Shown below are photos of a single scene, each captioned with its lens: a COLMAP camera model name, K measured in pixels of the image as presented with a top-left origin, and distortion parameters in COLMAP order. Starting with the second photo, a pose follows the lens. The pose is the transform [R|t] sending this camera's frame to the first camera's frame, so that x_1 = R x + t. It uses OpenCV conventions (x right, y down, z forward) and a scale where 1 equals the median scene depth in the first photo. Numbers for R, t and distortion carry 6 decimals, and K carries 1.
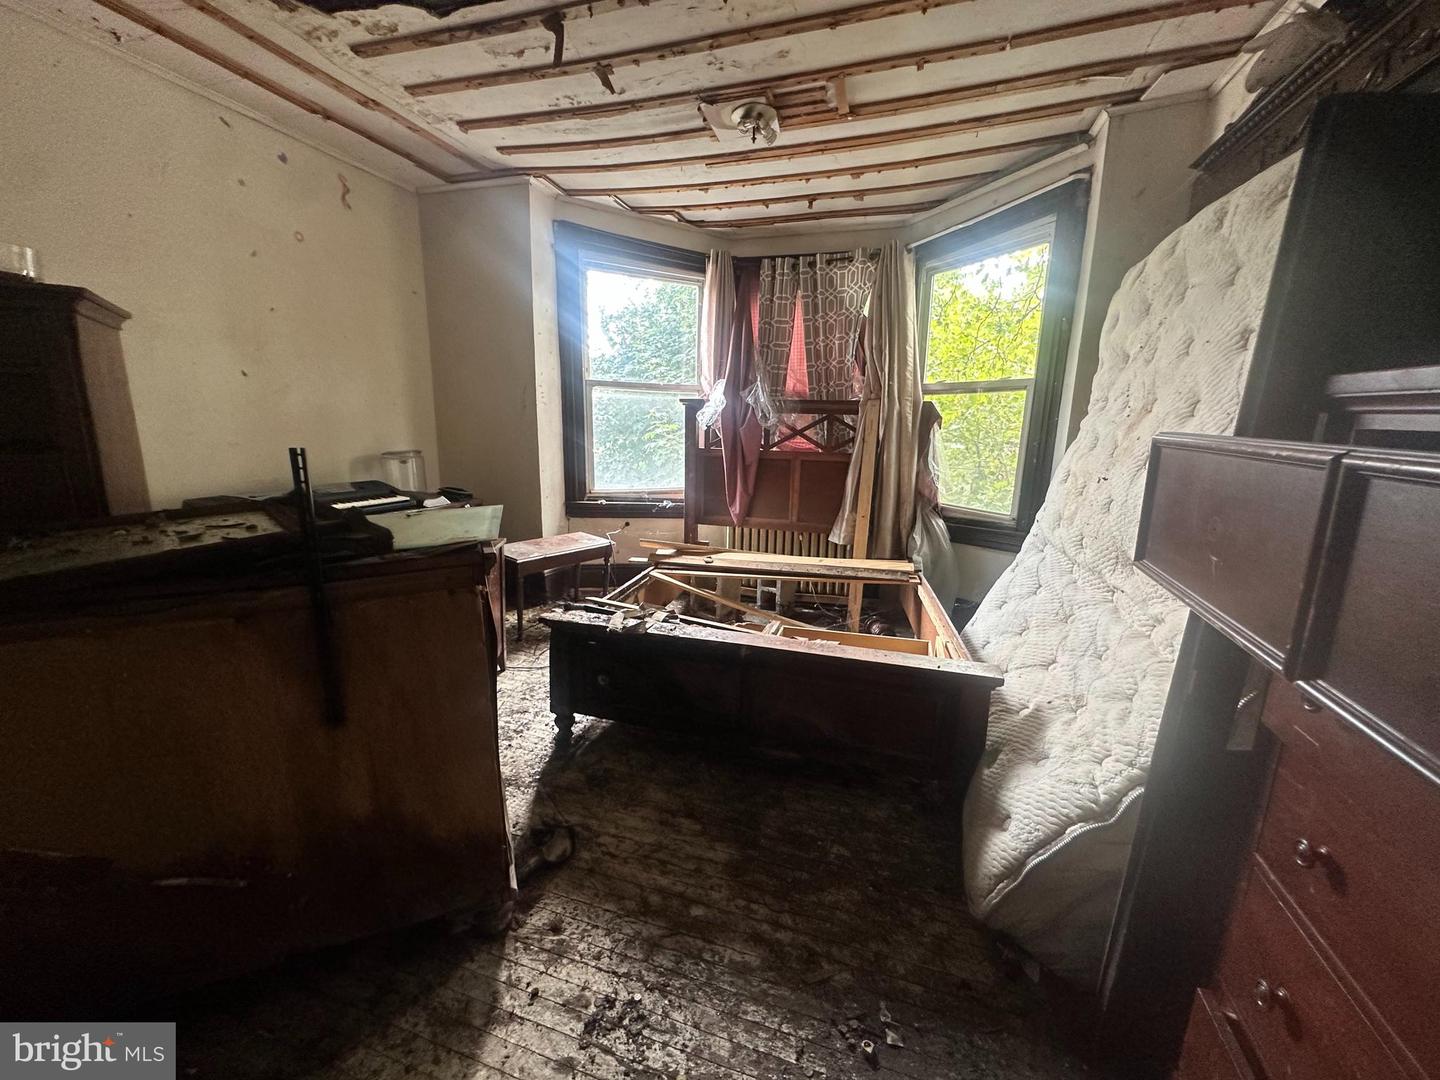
lens RADIAL K [[581.3, 0, 720.2], [0, 581.3, 537.3], [0, 0, 1]] dist [-0.001483, -0.000012]
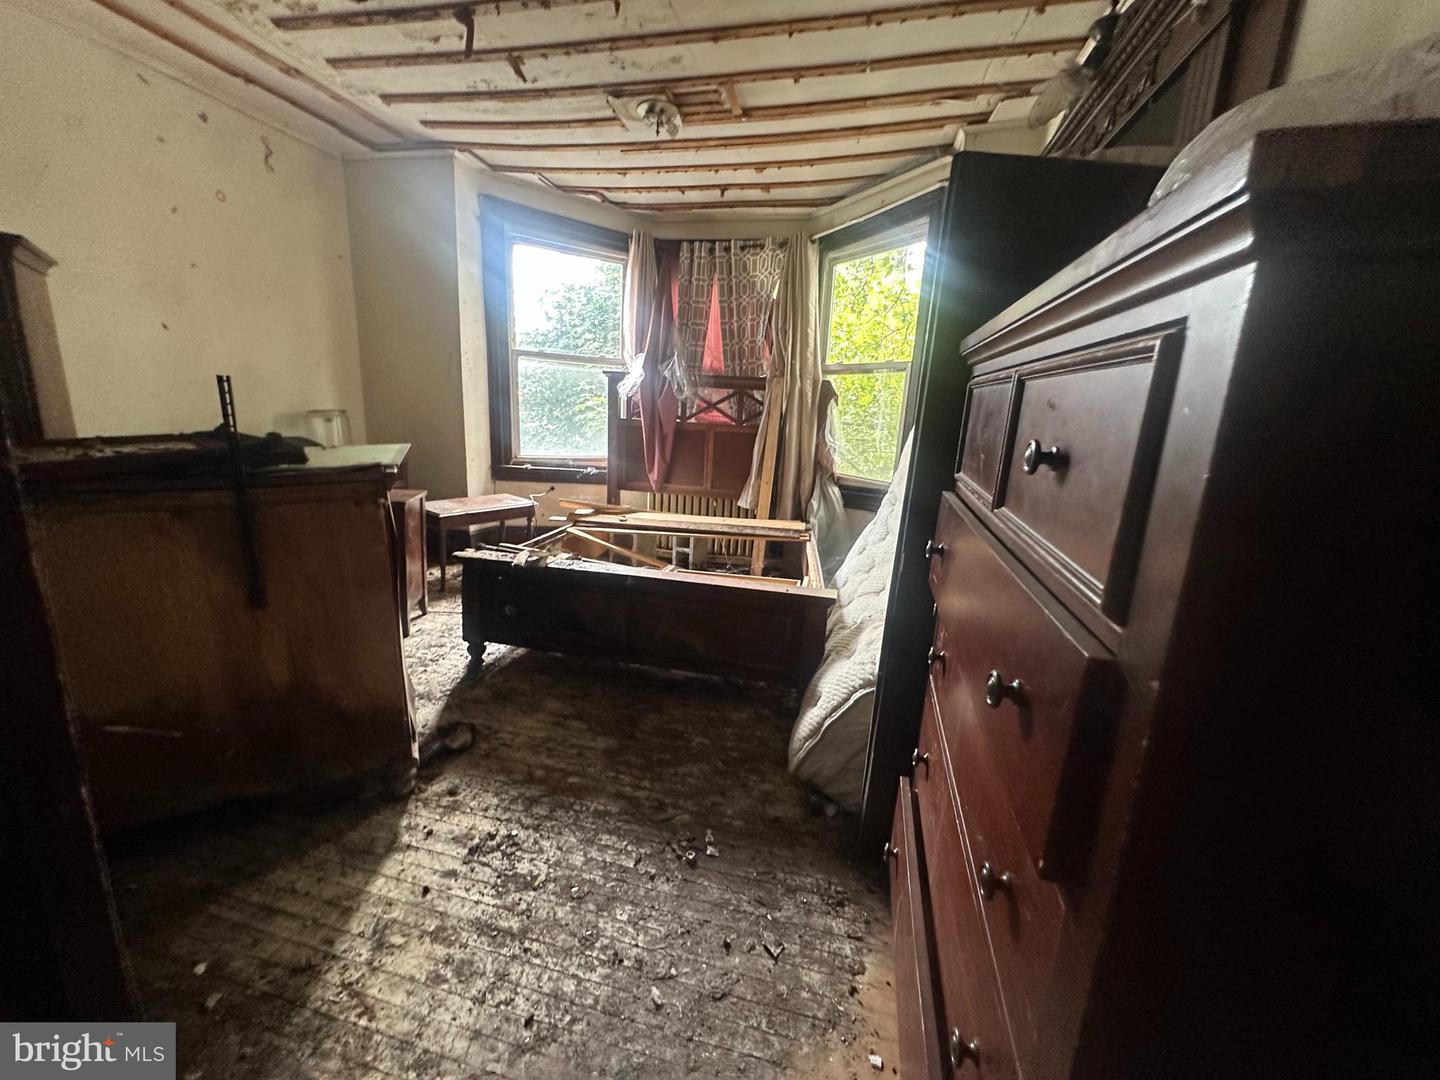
lens RADIAL K [[581.3, 0, 718.9], [0, 581.3, 536.6], [0, 0, 1]] dist [-0.001483, -0.000012]
pose [[0.996498, 0.012421, 0.082694, 0.099388], [-0.014422, 0.999616, 0.023644, 0.063116], [-0.082368, -0.024753, 0.996294, -0.144251]]
